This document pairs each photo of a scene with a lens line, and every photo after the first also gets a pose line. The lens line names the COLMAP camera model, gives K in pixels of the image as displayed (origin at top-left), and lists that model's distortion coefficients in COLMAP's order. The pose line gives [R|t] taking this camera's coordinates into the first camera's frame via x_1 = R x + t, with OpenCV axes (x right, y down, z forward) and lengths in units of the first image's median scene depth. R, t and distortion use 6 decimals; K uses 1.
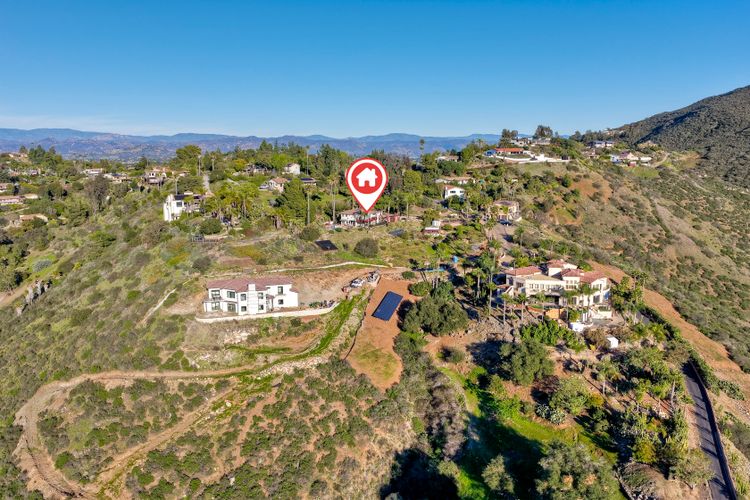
lens RADIAL K [[767.6, 0, 376.7], [0, 767.6, 248.7], [0, 0, 1]] dist [0.018403, 0.000000]
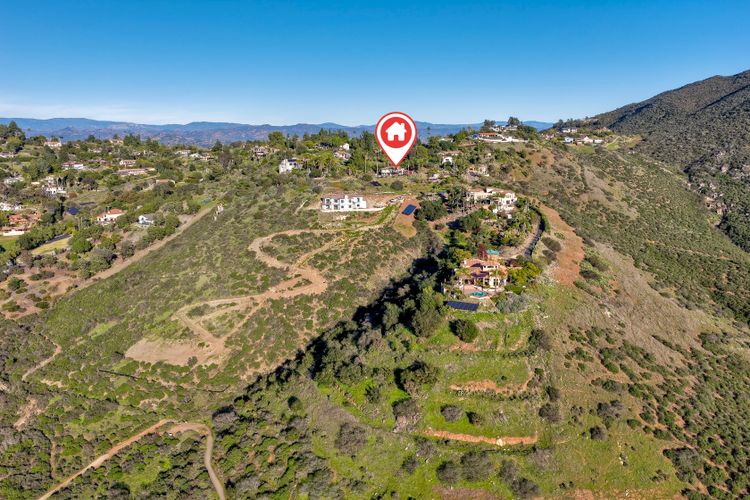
lens RADIAL K [[767.6, 0, 374.2], [0, 767.6, 251.5], [0, 0, 1]] dist [0.018403, 0.000000]
pose [[0.999820, -0.001544, -0.018923, -0.029776], [0.001904, 0.999817, 0.019053, 0.109442], [0.018890, -0.019085, 0.999639, -0.770656]]
